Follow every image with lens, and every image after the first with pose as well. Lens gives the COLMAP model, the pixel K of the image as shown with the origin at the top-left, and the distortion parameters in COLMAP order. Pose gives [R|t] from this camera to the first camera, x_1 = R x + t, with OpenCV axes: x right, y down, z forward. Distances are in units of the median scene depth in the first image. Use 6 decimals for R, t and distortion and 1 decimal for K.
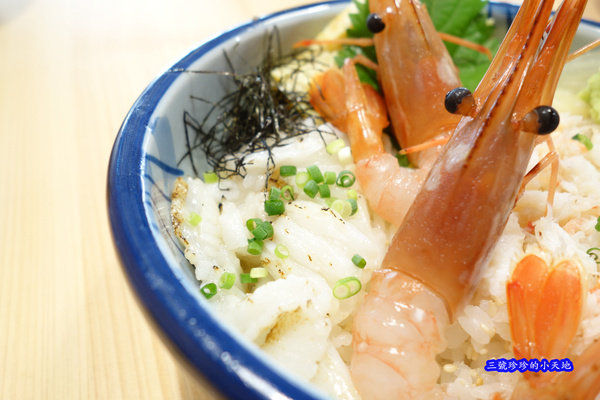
lens RADIAL K [[454.7, 0, 302.0], [0, 454.7, 198.4], [0, 0, 1]] dist [0.011792, 0.016666]
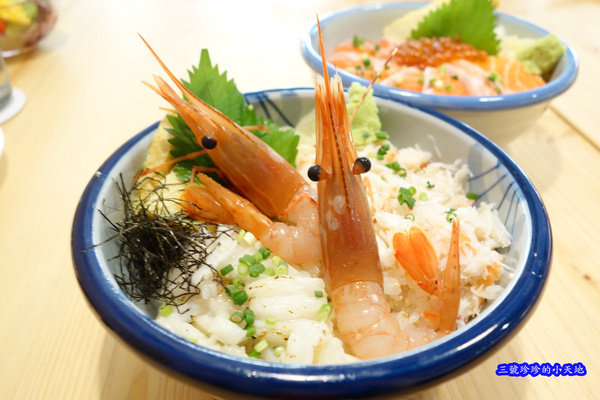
lens RADIAL K [[454.7, 0, 298.3], [0, 454.7, 200.7], [0, 0, 1]] dist [0.011792, 0.016666]
pose [[0.716837, -0.437418, 0.542965, -0.518296], [0.487635, 0.871119, 0.057992, -0.213981], [-0.498354, 0.223198, 0.837751, -0.244223]]
